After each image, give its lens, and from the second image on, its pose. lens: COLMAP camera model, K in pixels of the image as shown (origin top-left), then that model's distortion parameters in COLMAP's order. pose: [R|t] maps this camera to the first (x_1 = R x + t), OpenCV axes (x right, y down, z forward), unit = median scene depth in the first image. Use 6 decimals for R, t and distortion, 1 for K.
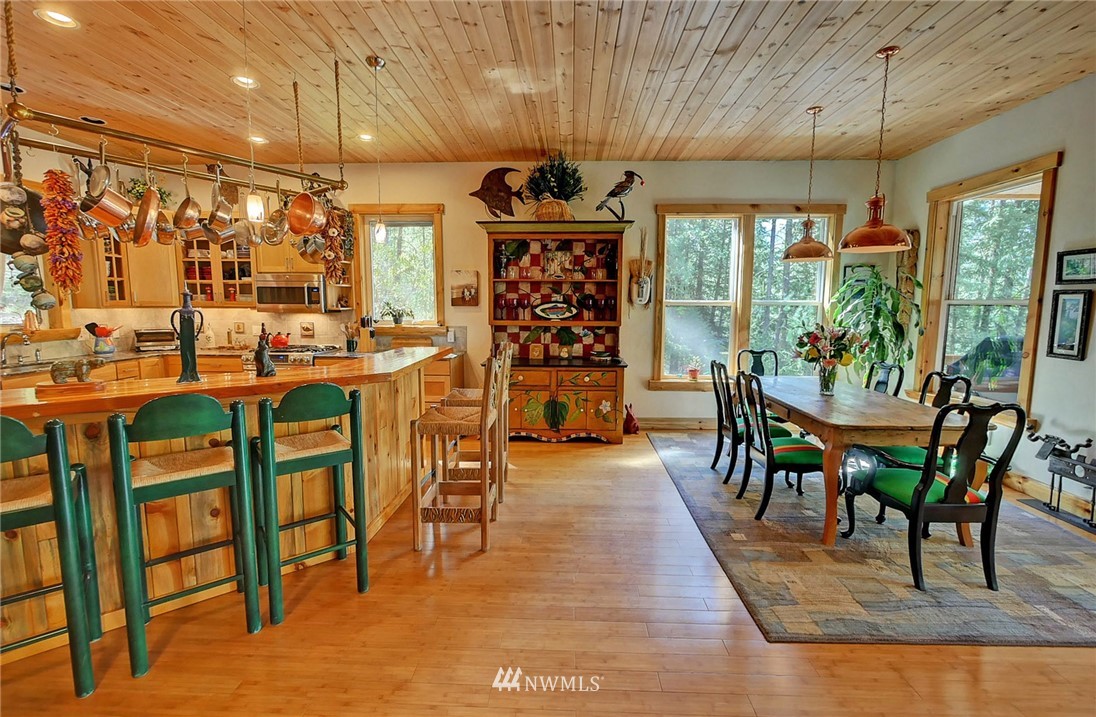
lens RADIAL K [[466.8, 0, 548.6], [0, 466.8, 351.0], [0, 0, 1]] dist [-0.003060, -0.000195]
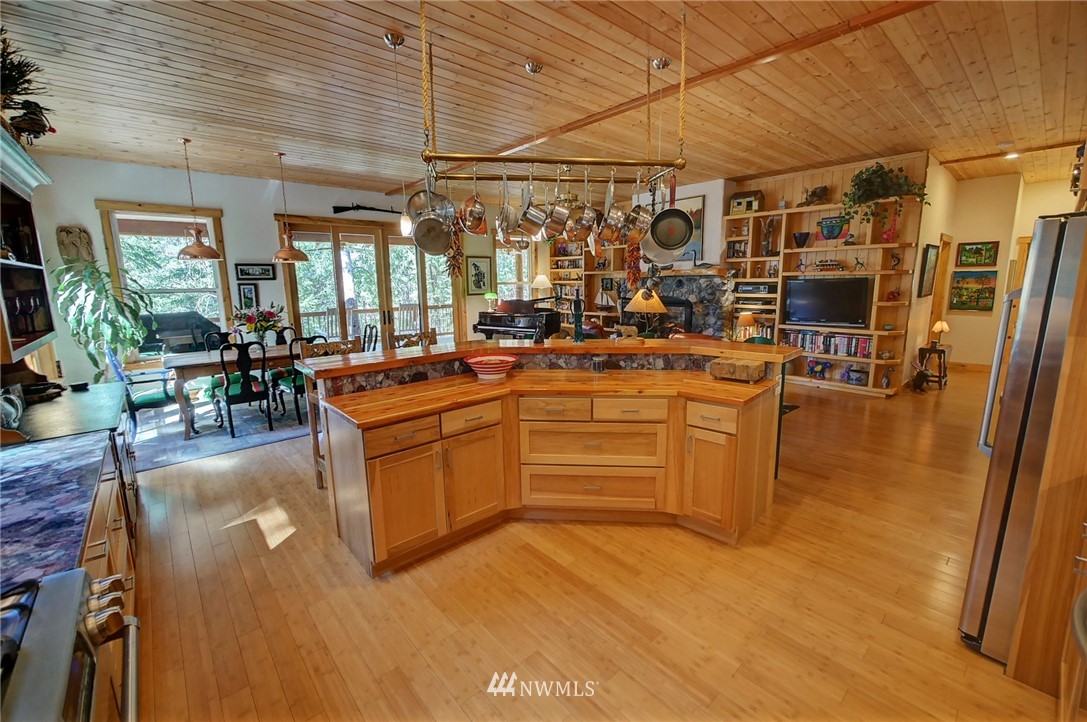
lens RADIAL K [[454.0, 0, 546.8], [0, 454.0, 355.1], [0, 0, 1]] dist [-0.002233, -0.000358]
pose [[-0.696063, -0.113041, 0.709026, -0.744814], [0.085580, 0.967425, 0.238253, -0.114844], [-0.712862, 0.226517, -0.663715, 0.893173]]
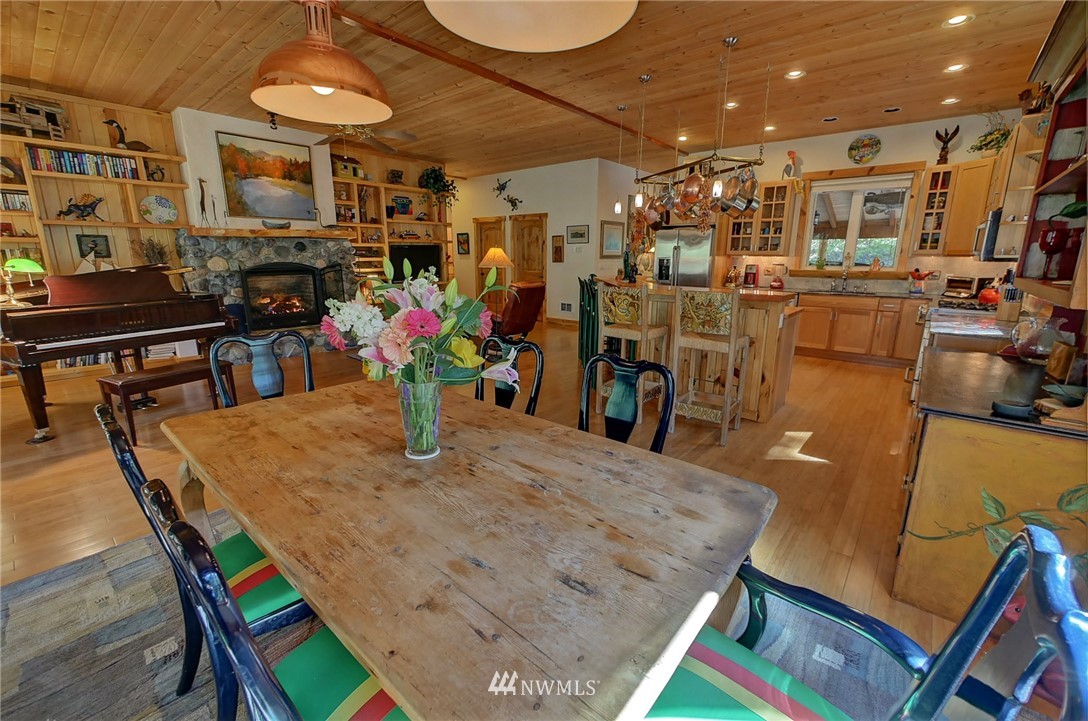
lens RADIAL K [[445.3, 0, 544.0], [0, 445.3, 360.5], [0, 0, 1]] dist [-0.000580, 0.000191]
pose [[-0.616978, 0.175958, -0.767058, 0.555881], [-0.091653, 0.951986, 0.292100, -0.075003], [0.781625, 0.250522, -0.571227, 0.865406]]
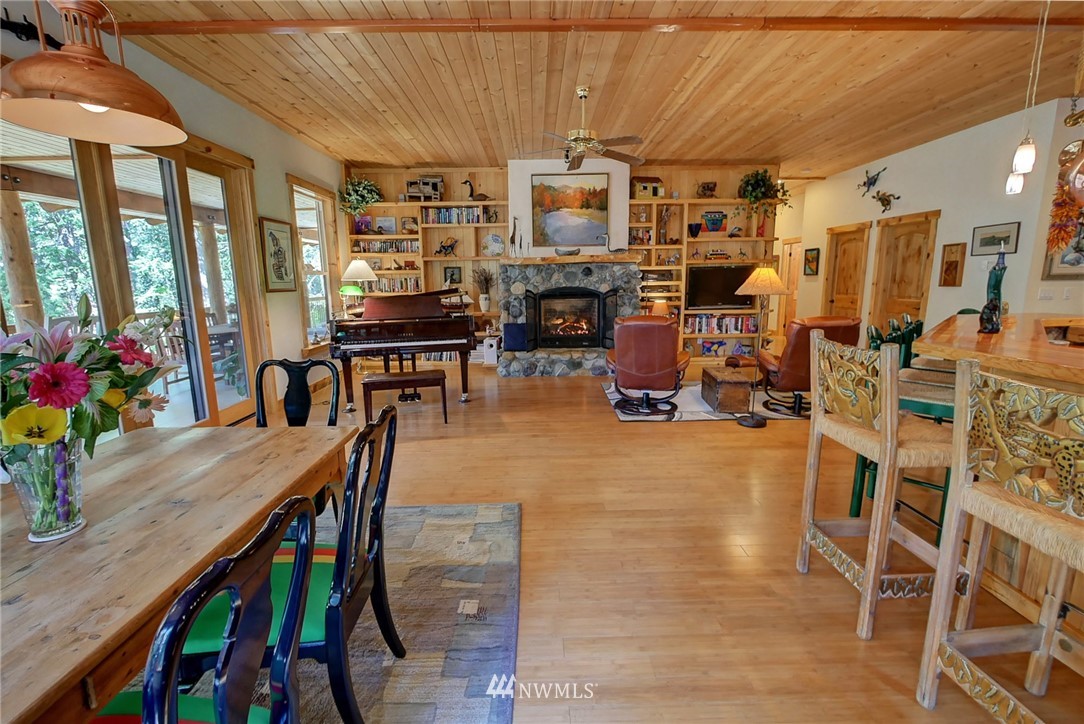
lens RADIAL K [[452.7, 0, 545.3], [0, 452.7, 356.2], [0, 0, 1]] dist [-0.002233, -0.000358]
pose [[-0.997942, 0.018326, -0.061454, 0.189406], [0.000704, 0.961373, 0.275247, -0.076273], [0.064124, 0.274637, -0.959407, 0.848885]]
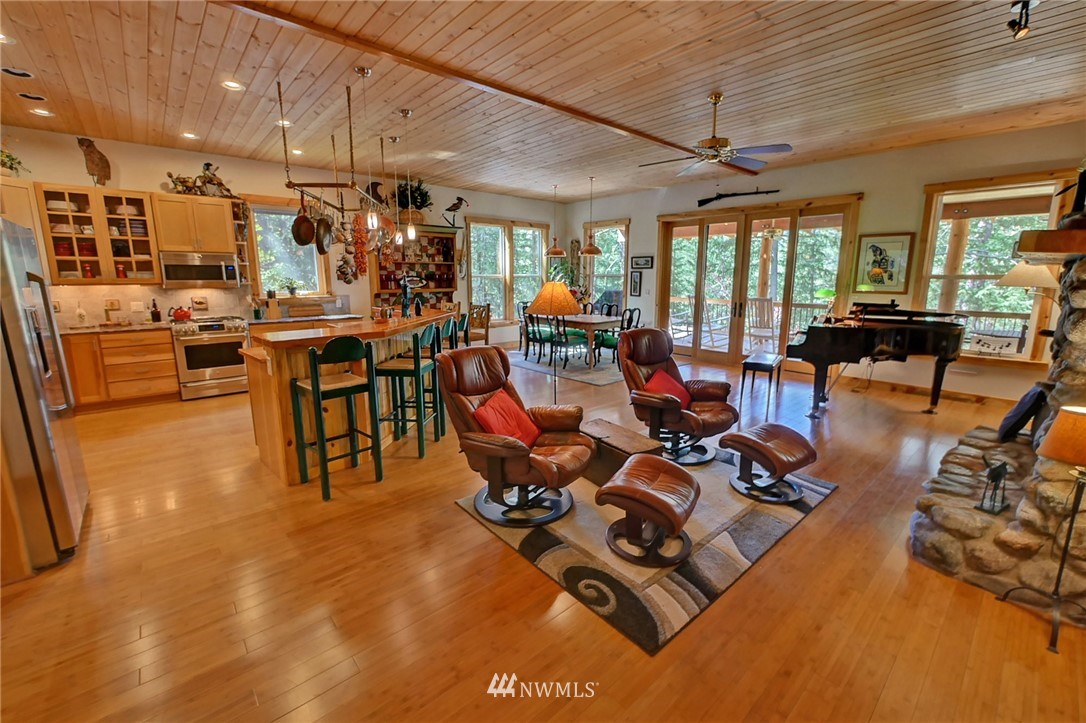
lens RADIAL K [[453.5, 0, 546.3], [0, 453.5, 355.7], [0, 0, 1]] dist [-0.002233, -0.000358]
pose [[0.724324, -0.125882, 0.677871, -0.695566], [0.074043, 0.991707, 0.105046, 0.026451], [-0.685473, -0.025896, 0.727638, -0.366564]]
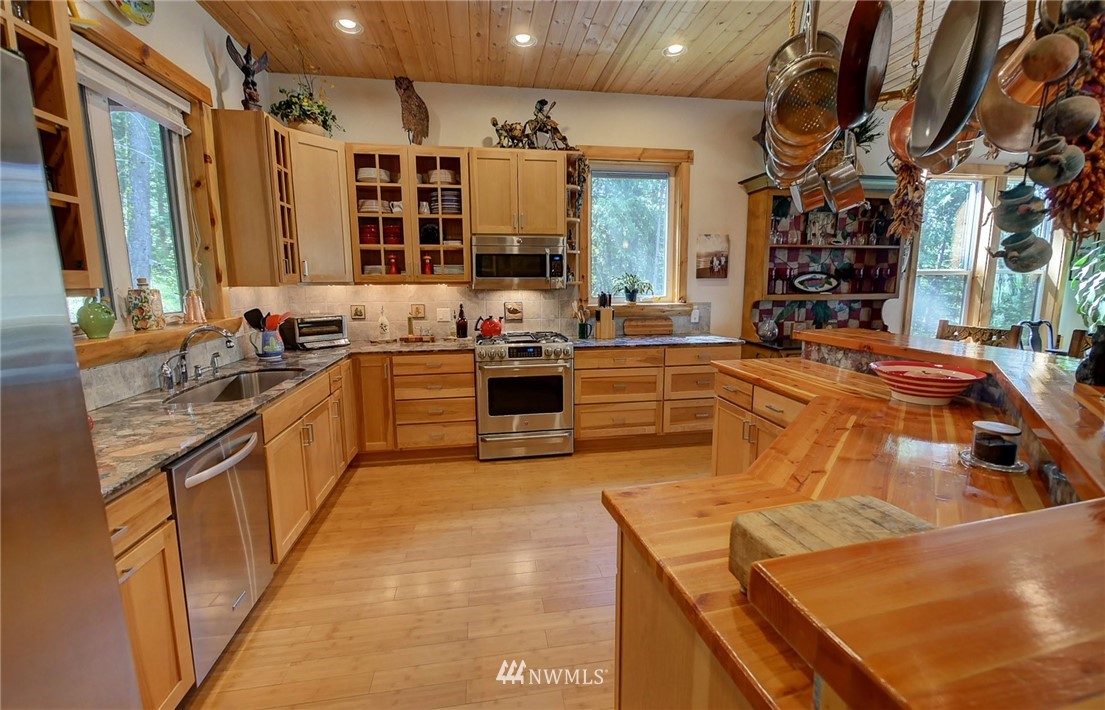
lens RADIAL K [[442.3, 0, 549.6], [0, 442.3, 343.7], [0, 0, 1]] dist [-0.014643, -0.000028]
pose [[0.981507, -0.039065, 0.187398, -0.623214], [0.032826, 0.998802, 0.036280, -0.018878], [-0.188591, -0.029458, 0.981614, 0.291134]]
